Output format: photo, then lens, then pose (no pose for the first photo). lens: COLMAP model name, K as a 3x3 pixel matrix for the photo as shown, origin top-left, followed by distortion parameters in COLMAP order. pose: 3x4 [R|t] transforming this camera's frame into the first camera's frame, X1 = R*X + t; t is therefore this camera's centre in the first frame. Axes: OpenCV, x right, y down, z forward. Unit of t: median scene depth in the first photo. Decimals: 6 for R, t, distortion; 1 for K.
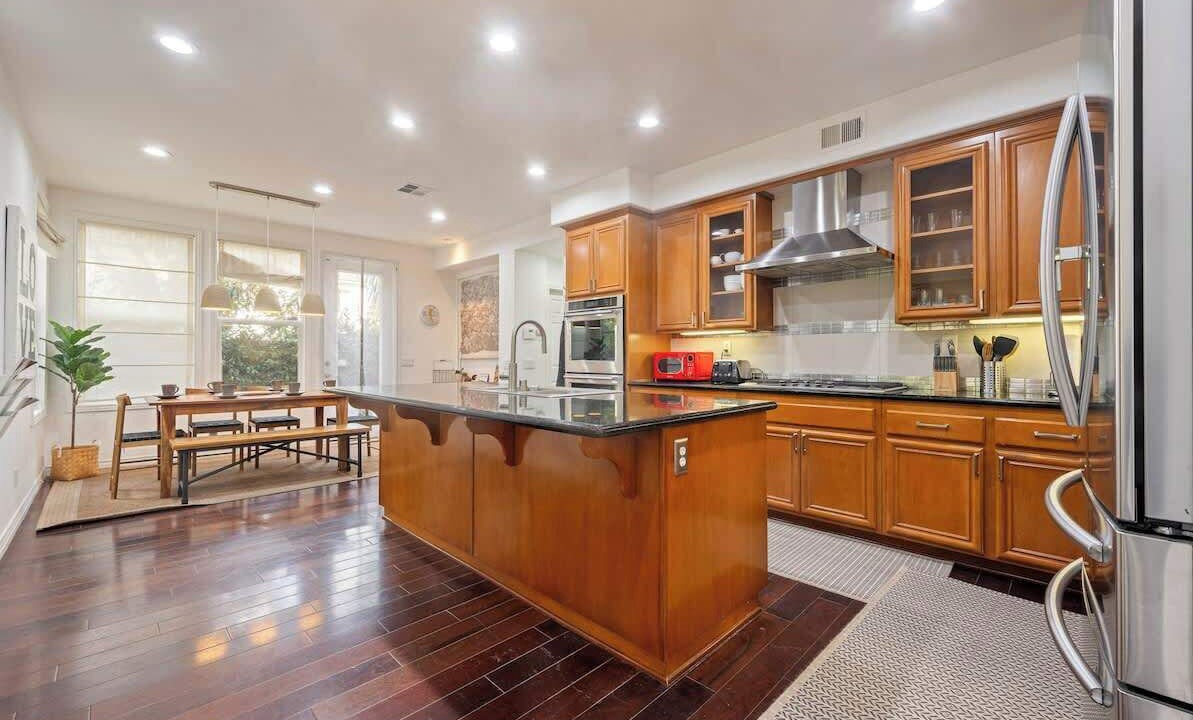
lens RADIAL K [[473.5, 0, 599.5], [0, 473.5, 355.0], [0, 0, 1]] dist [-0.002164, -0.000176]
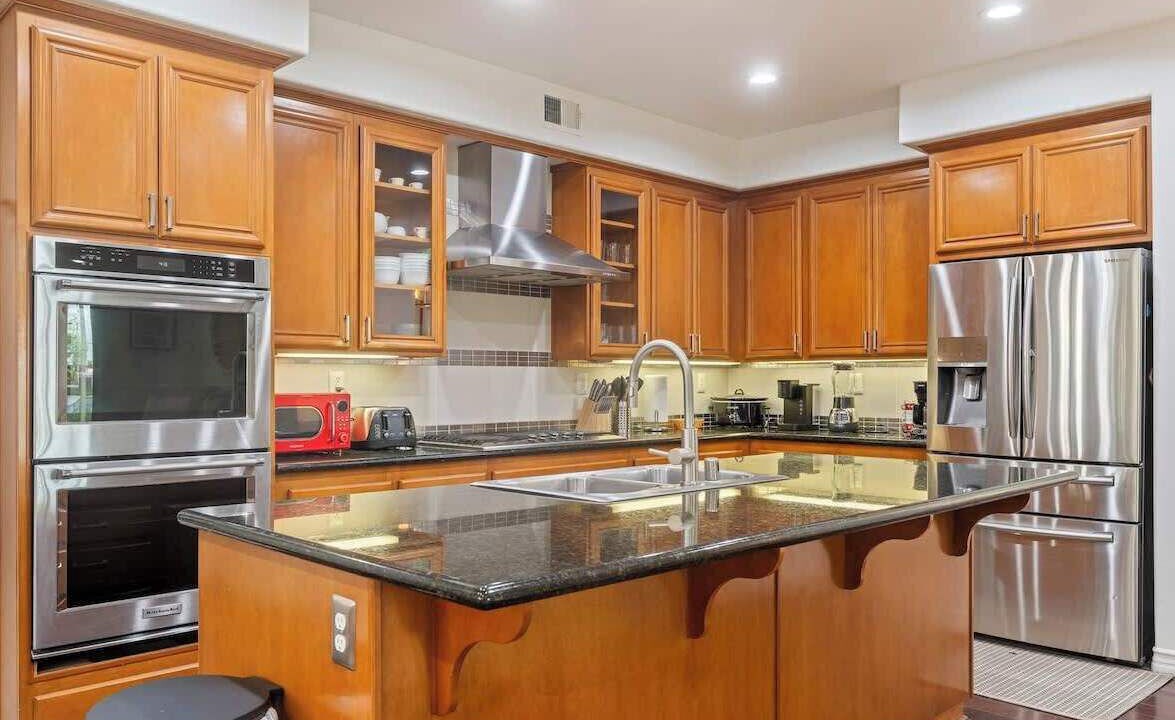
lens RADIAL K [[917.5, 0, 584.9], [0, 917.5, 361.6], [0, 0, 1]] dist [0.003775, -0.011336]
pose [[0.009975, 0.016189, 0.999819, -0.751712], [-0.003264, 0.999864, -0.016157, -0.024699], [-0.999945, -0.003103, 0.010027, 0.709623]]
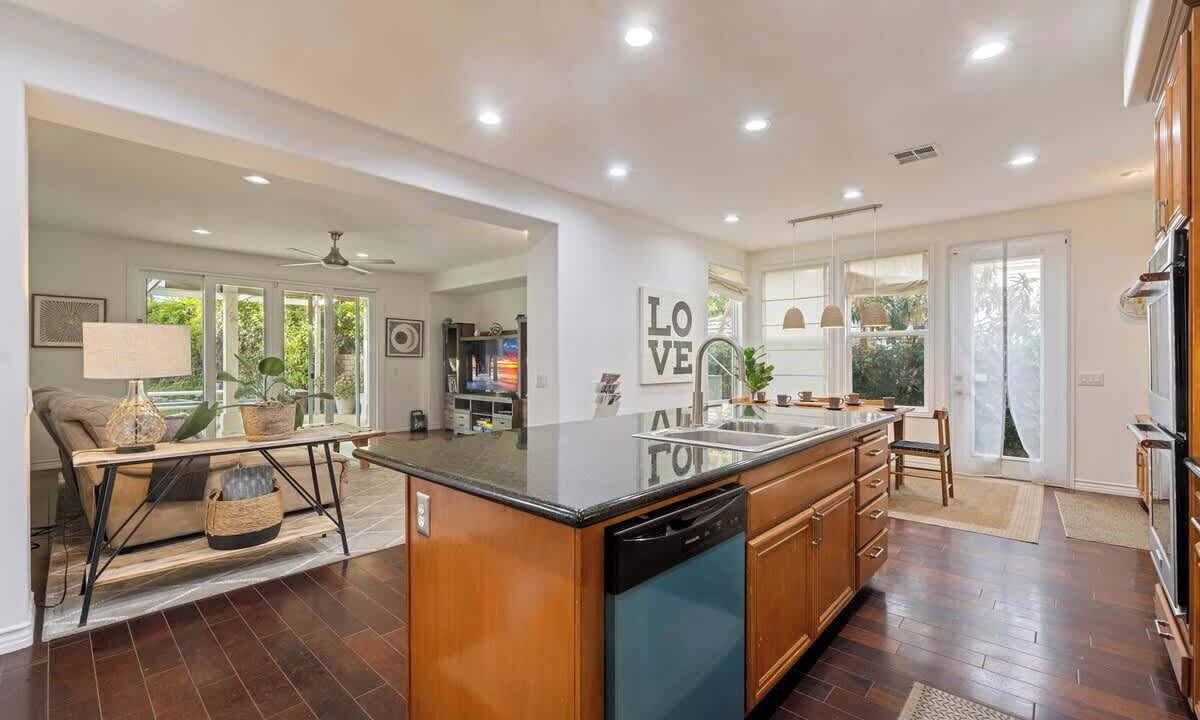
lens RADIAL K [[509.7, 0, 598.9], [0, 509.7, 361.7], [0, 0, 1]] dist [-0.005217, -0.000538]
pose [[0.034364, -0.001221, -0.999409, 0.437900], [0.006286, 0.999980, -0.001006, -0.020897], [0.999390, -0.006247, 0.034371, 0.502804]]
